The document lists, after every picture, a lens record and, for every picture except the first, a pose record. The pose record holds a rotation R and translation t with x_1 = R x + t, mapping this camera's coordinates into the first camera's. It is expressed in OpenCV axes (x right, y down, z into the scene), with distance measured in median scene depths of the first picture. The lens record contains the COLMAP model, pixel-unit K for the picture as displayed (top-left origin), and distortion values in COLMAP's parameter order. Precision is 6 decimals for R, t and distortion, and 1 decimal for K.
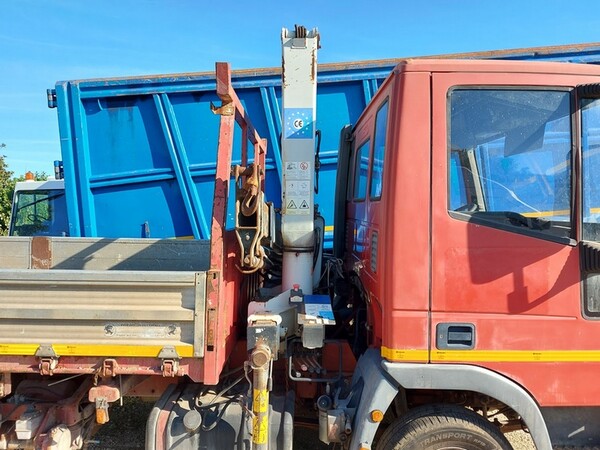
lens RADIAL K [[430.9, 0, 299.7], [0, 430.9, 225.8], [0, 0, 1]] dist [0.055882, -0.041923]
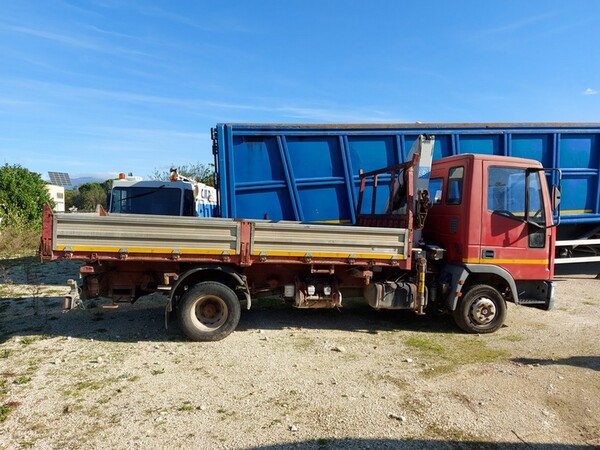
lens RADIAL K [[430.9, 0, 299.8], [0, 430.9, 226.1], [0, 0, 1]] dist [0.055882, -0.041923]
pose [[0.979558, 0.027299, 0.199303, -1.379586], [-0.025717, 0.999614, -0.010519, 0.131480], [-0.199514, 0.005179, 0.979881, -1.490390]]
